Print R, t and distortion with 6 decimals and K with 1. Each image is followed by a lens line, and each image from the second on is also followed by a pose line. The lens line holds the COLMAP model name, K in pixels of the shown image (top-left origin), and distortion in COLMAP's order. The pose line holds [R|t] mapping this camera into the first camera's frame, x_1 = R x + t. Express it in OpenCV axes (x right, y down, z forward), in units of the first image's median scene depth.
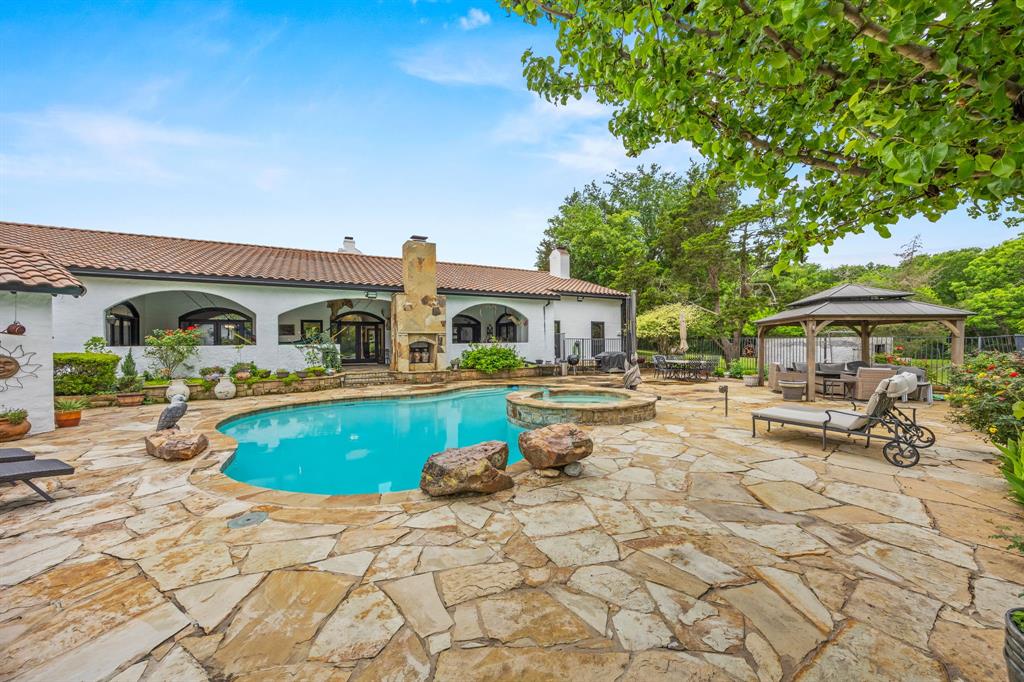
lens RADIAL K [[394.0, 0, 518.0], [0, 394.0, 341.0], [0, 0, 1]] dist [0.000728, 0.000066]
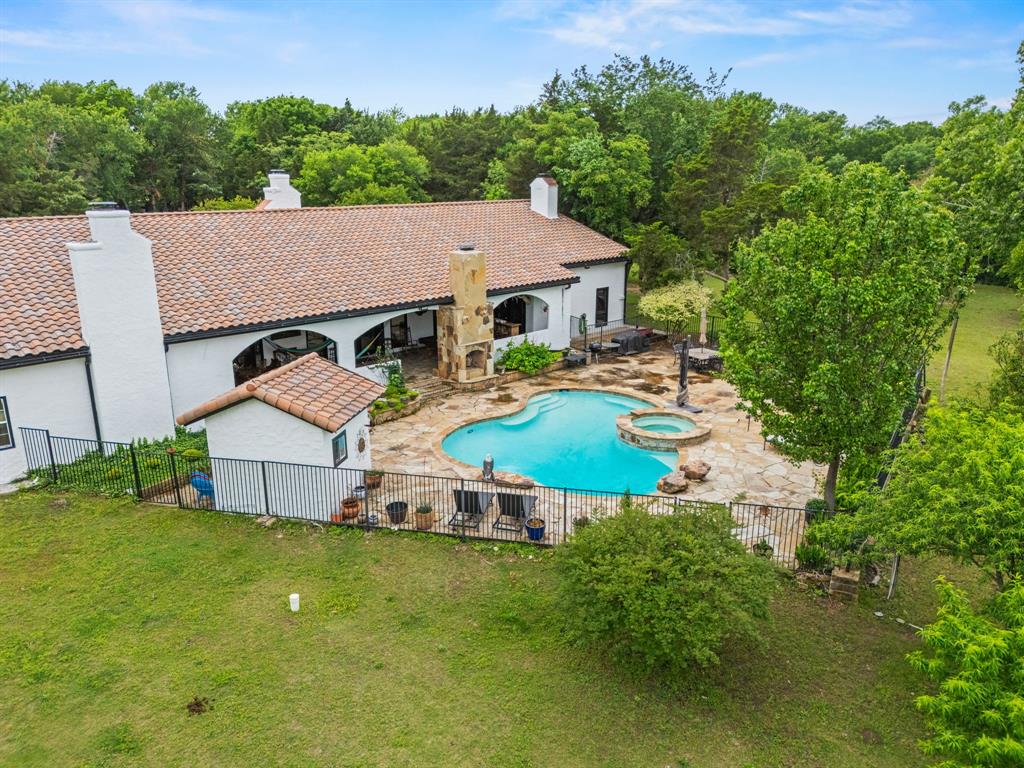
lens RADIAL K [[777.6, 0, 512.0], [0, 777.6, 384.0], [0, 0, 1]] dist [0.042164, -0.000365]
pose [[0.965232, -0.061222, 0.254123, -0.683992], [-0.011754, 0.961037, 0.276171, -0.486548], [-0.261129, -0.269557, 0.926904, -0.948816]]
